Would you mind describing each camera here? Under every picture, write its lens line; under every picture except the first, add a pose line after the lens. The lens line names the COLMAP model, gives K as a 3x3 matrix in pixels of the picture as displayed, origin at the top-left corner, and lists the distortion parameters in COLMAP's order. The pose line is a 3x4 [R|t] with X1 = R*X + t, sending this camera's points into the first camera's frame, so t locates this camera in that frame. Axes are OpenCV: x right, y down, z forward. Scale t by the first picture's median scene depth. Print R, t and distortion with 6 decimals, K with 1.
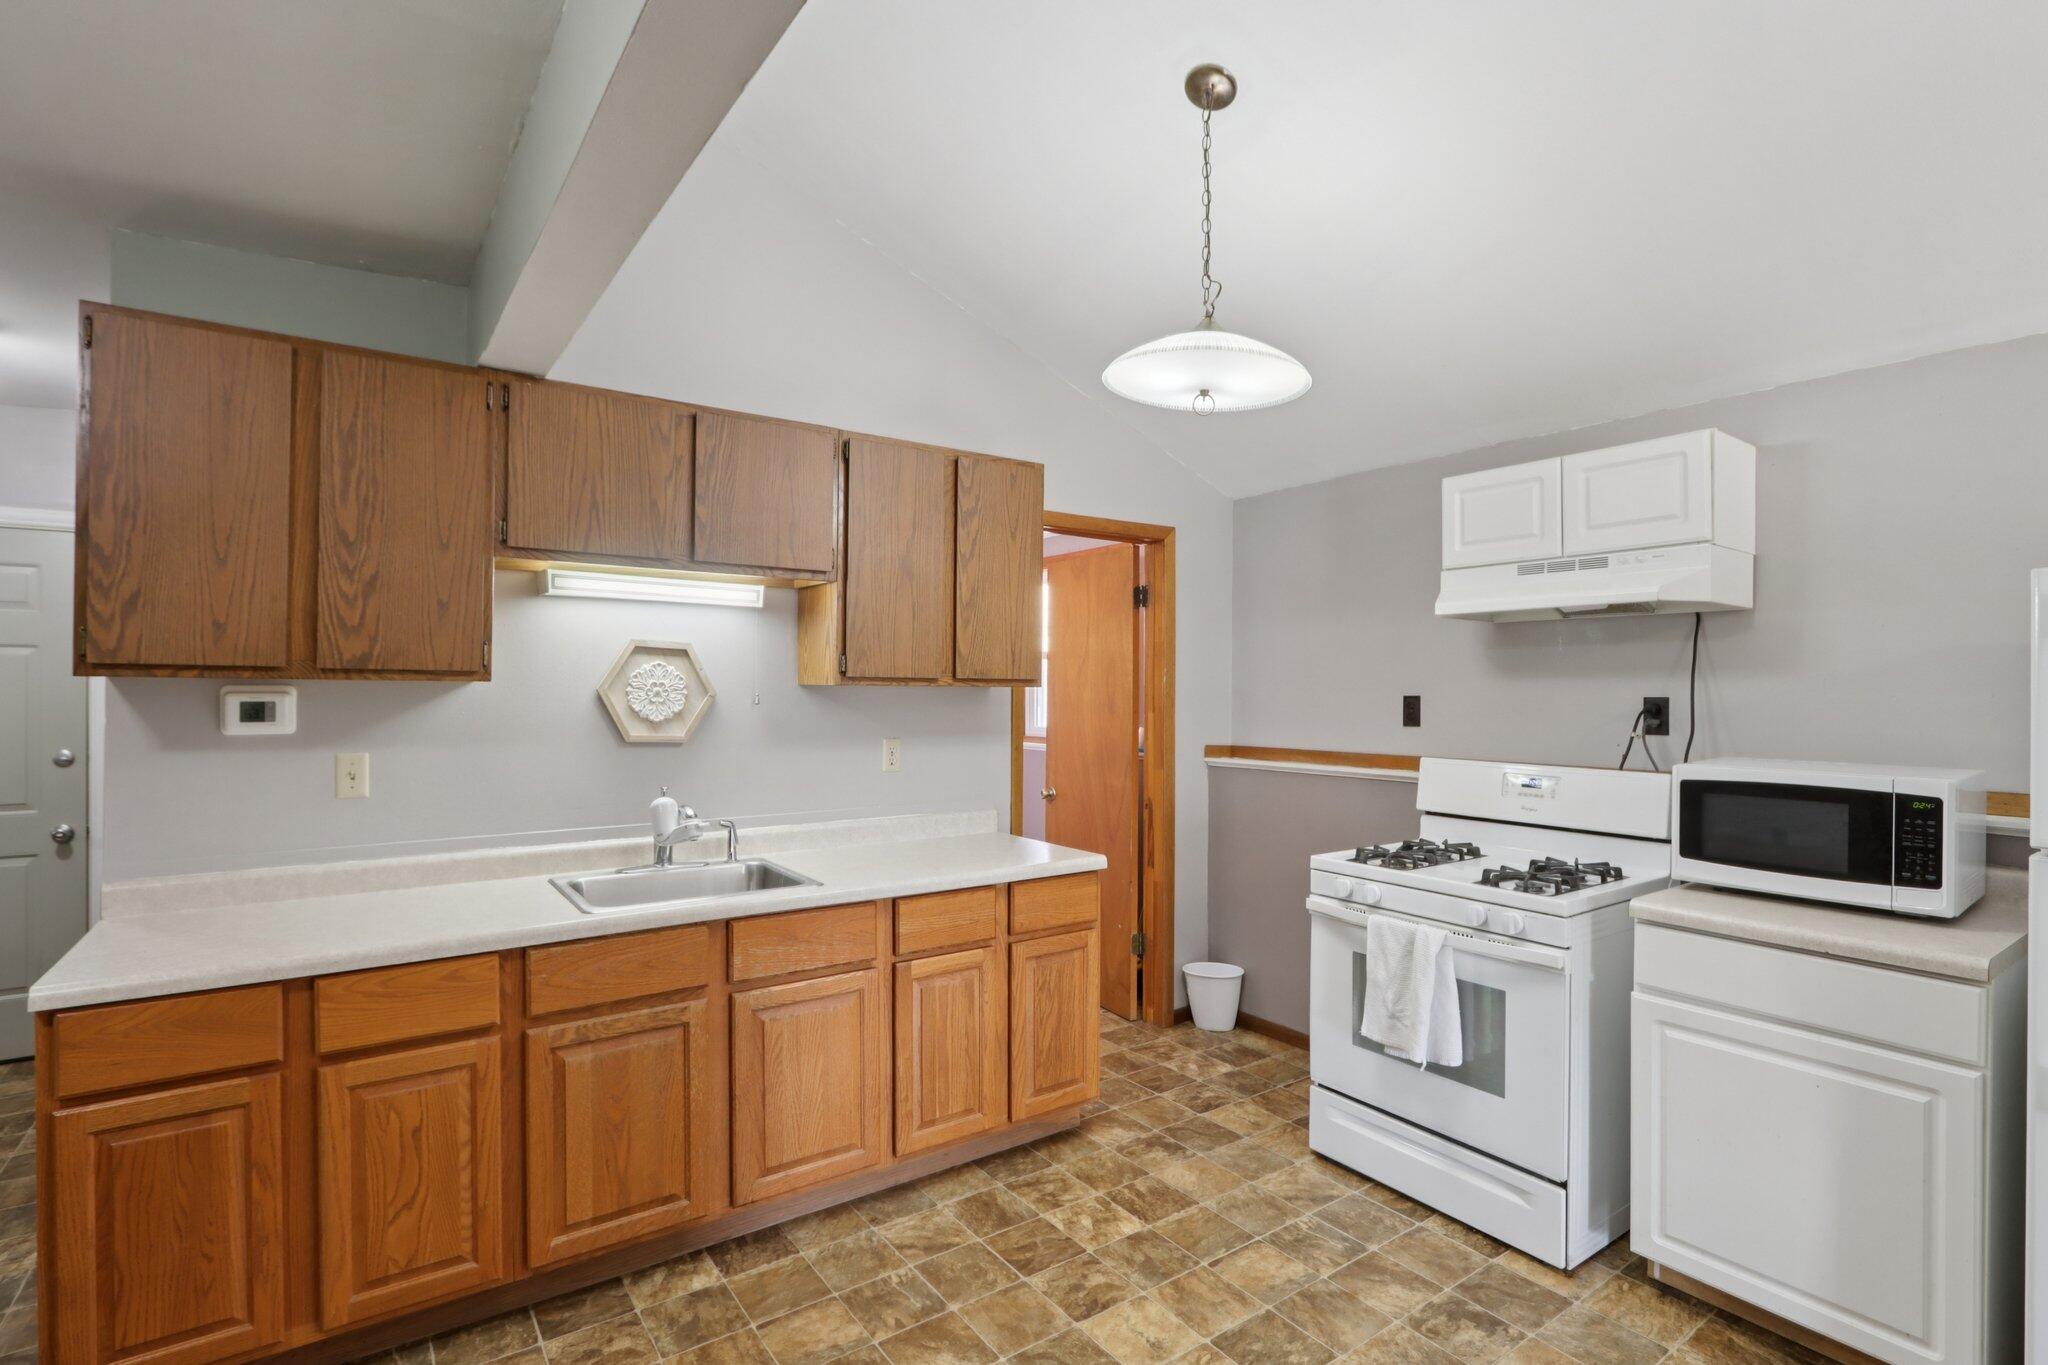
lens RADIAL K [[954.1, 0, 1018.2], [0, 954.1, 690.5], [0, 0, 1]] dist [-0.014166, -0.001251]
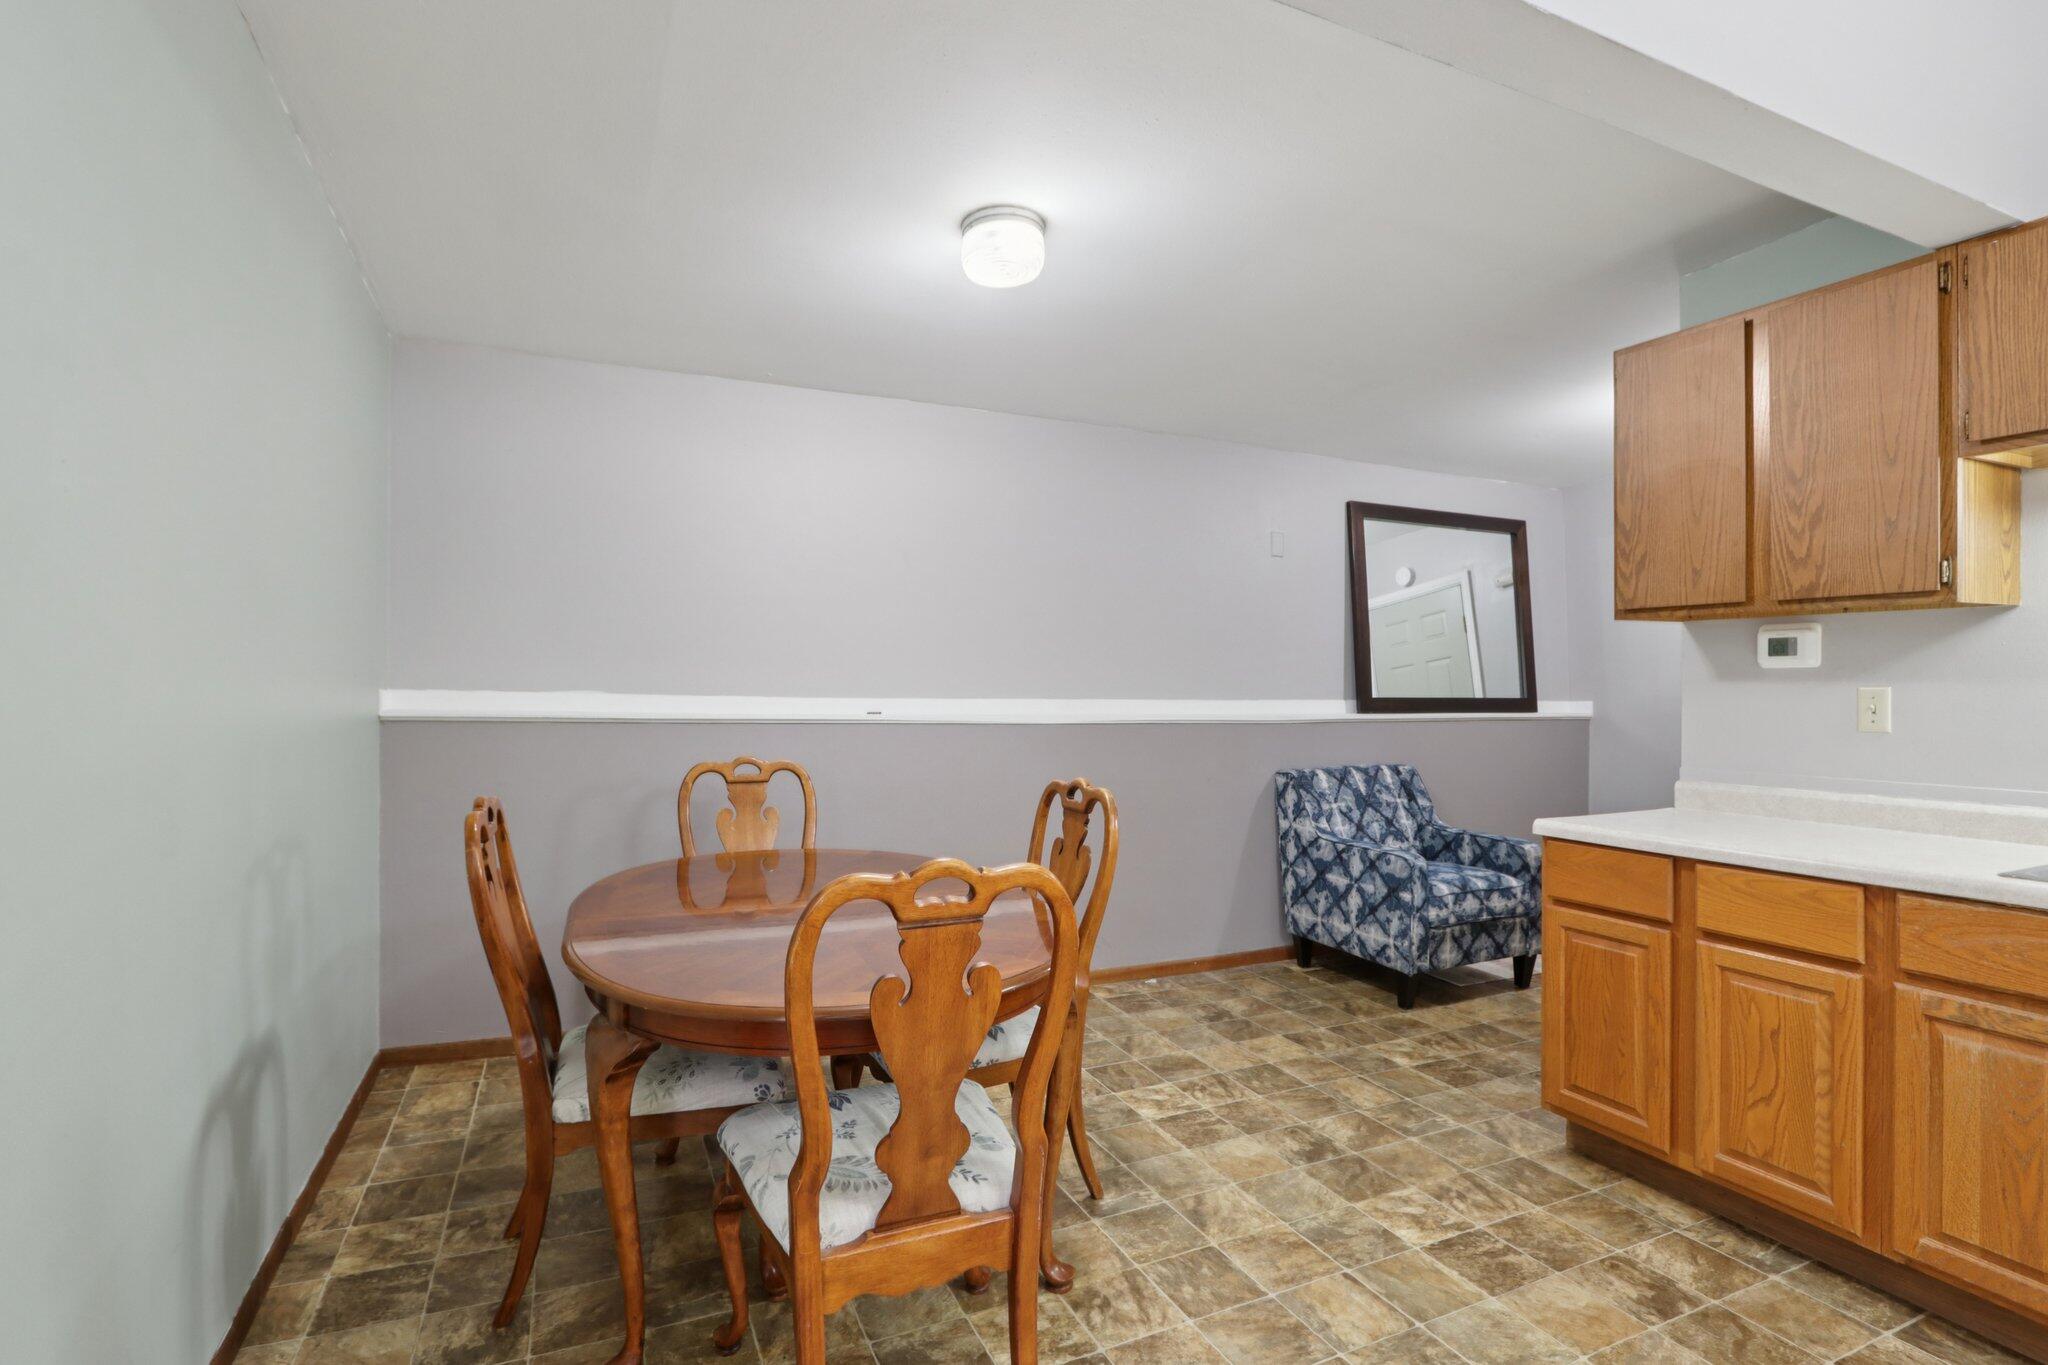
lens RADIAL K [[954.1, 0, 1016.8], [0, 954.1, 682.4], [0, 0, 1]] dist [-0.014166, -0.001251]
pose [[-0.171846, -0.006459, -0.985103, 0.493264], [-0.002800, 0.999978, -0.006068, 0.080897], [0.985120, 0.001715, -0.171860, 0.328070]]
